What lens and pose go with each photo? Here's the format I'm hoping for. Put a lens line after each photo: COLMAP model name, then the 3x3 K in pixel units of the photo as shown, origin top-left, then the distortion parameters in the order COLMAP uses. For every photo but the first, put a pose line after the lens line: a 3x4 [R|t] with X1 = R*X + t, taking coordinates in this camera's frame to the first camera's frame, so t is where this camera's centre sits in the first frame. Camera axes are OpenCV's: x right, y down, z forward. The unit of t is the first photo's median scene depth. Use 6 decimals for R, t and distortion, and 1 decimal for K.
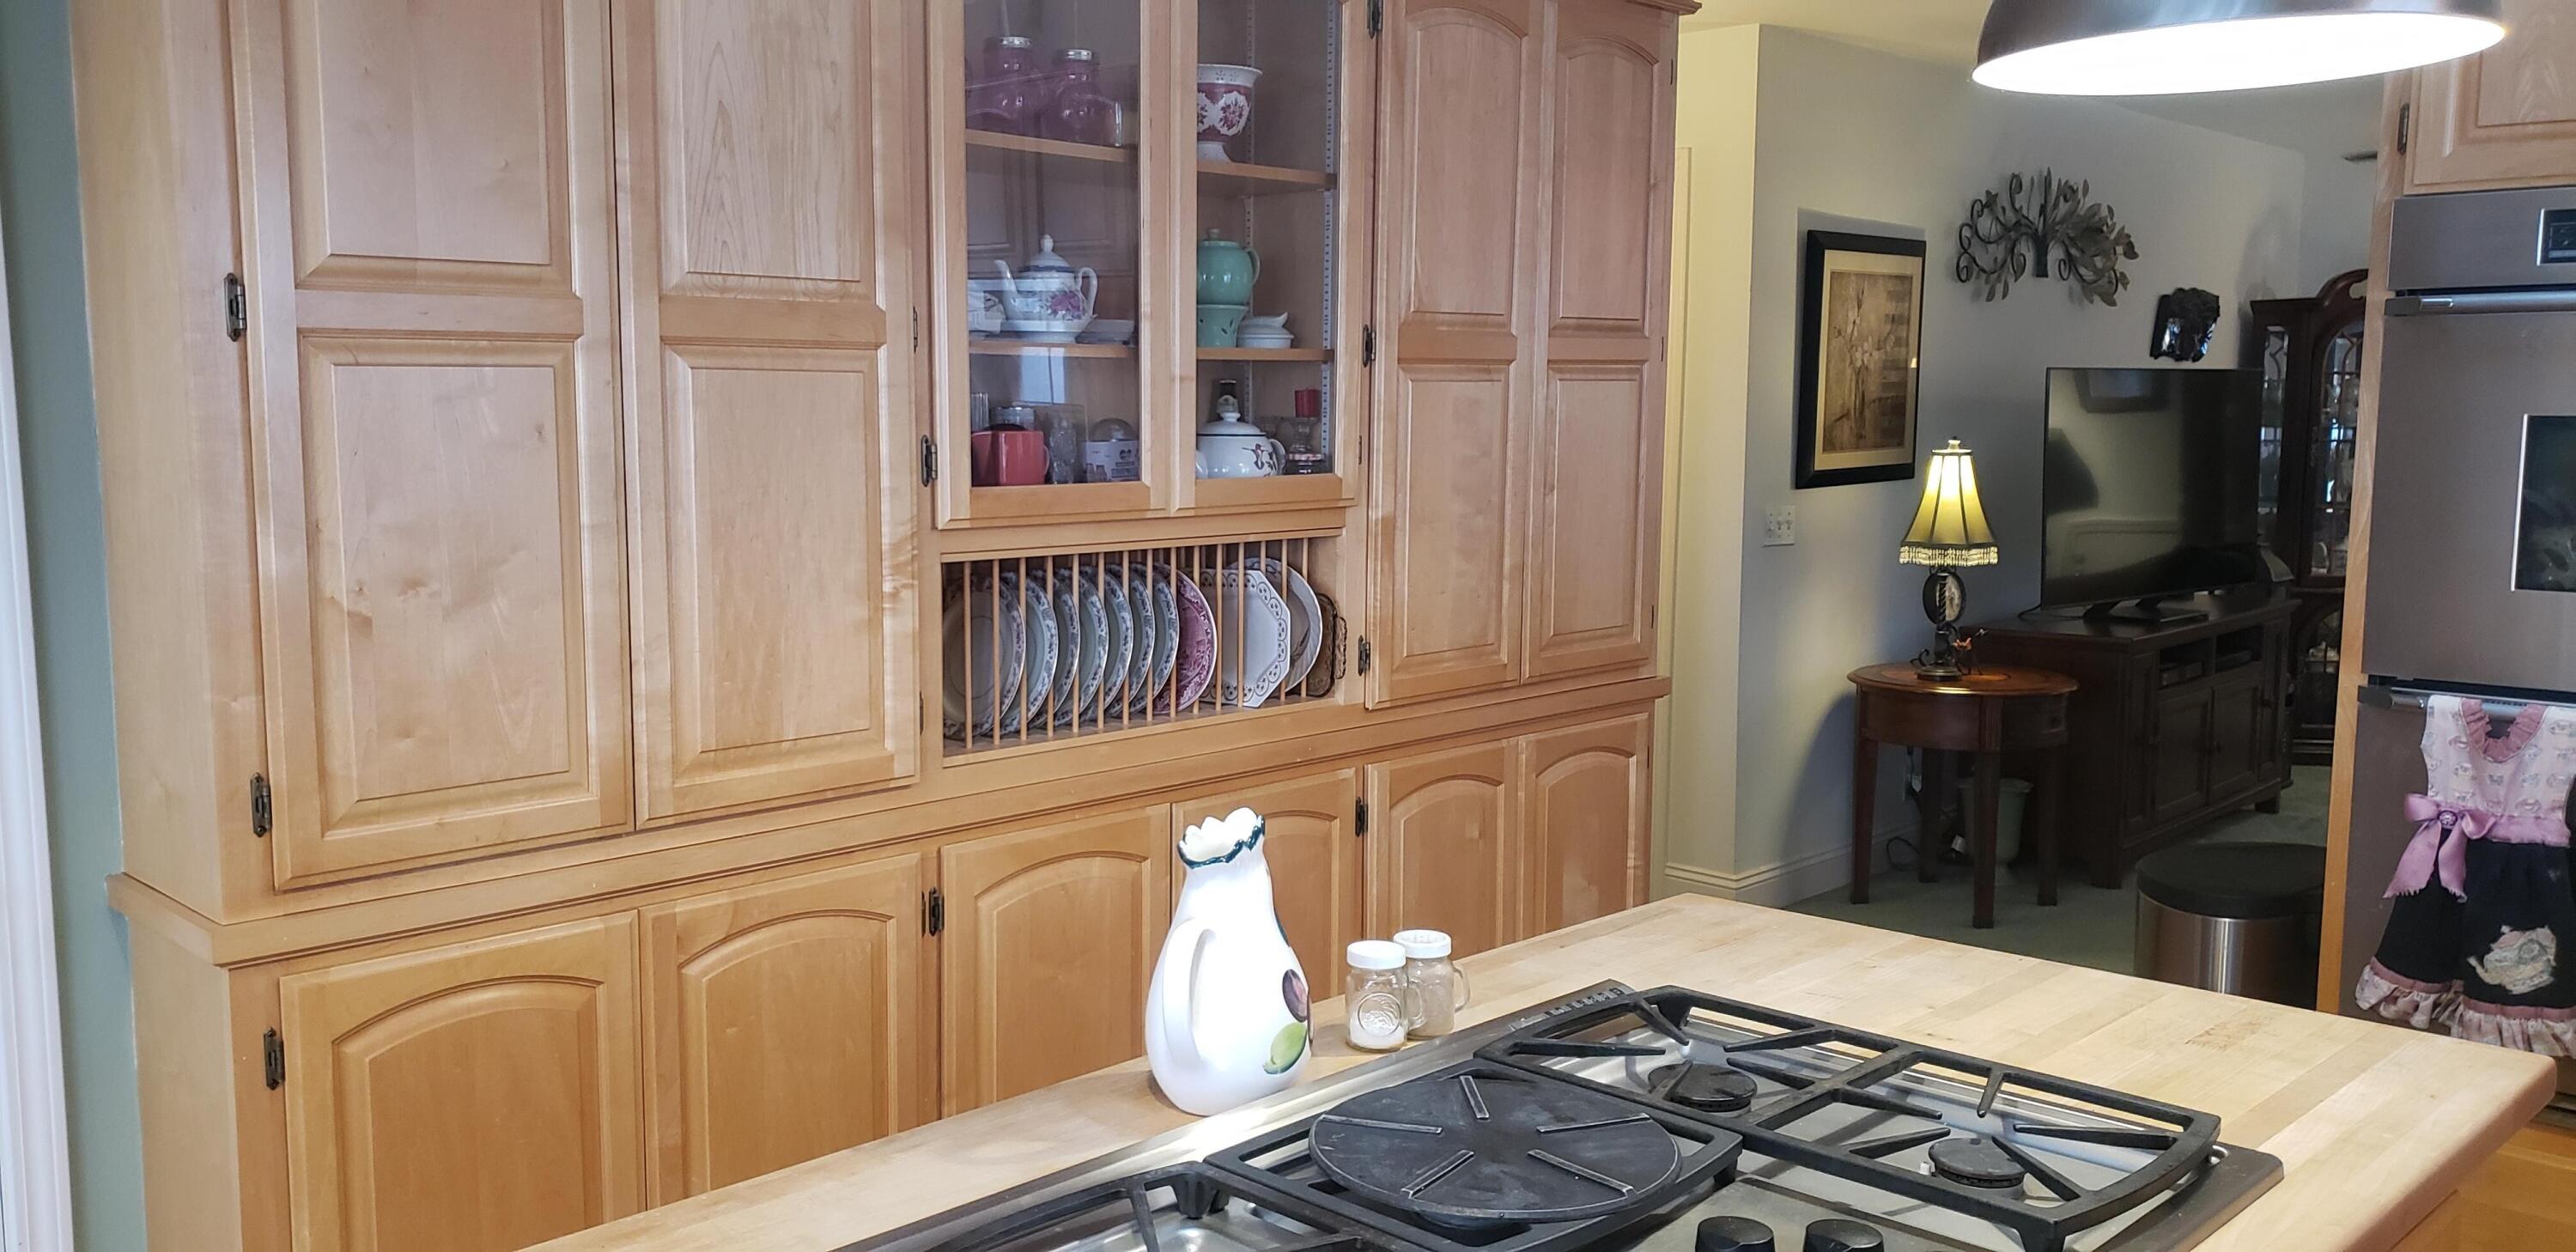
lens RADIAL K [[2039.3, 0, 1284.6], [0, 2039.3, 622.1], [0, 0, 1]] dist [0.068000, -0.067531]
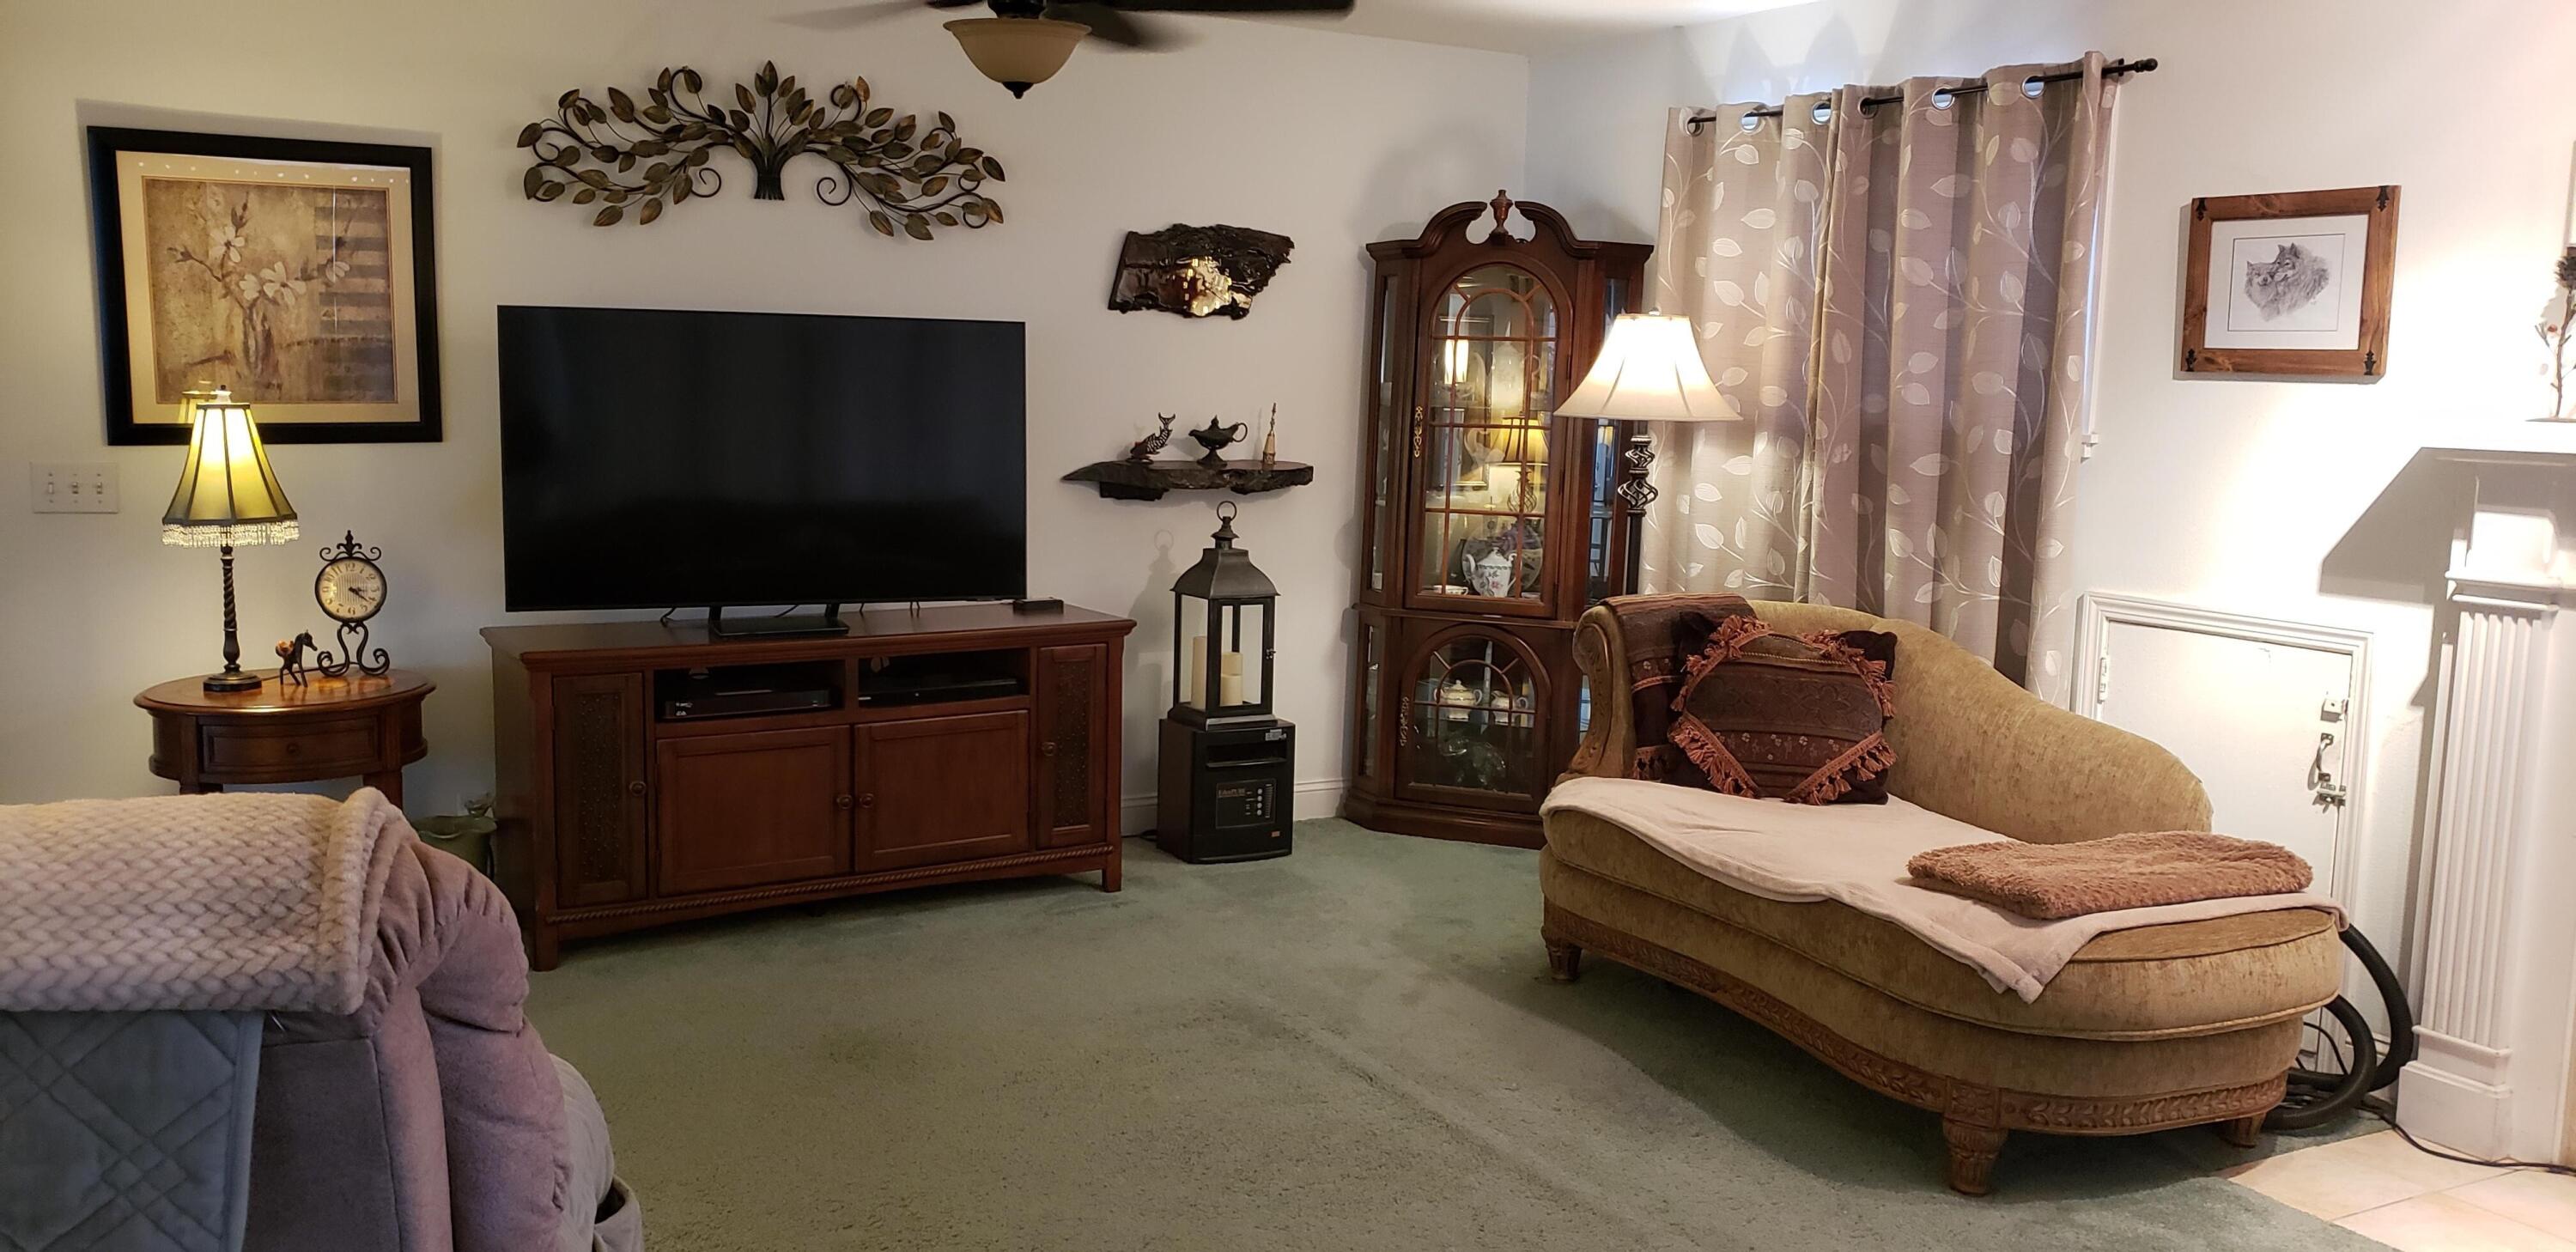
lens RADIAL K [[2039.3, 0, 1288.6], [0, 2039.3, 634.1], [0, 0, 1]] dist [0.068000, -0.067531]
pose [[0.953545, 0.045235, -0.297836, 0.907393], [-0.043589, 0.998975, 0.012171, -0.019833], [0.298082, 0.001376, 0.954539, 0.337041]]
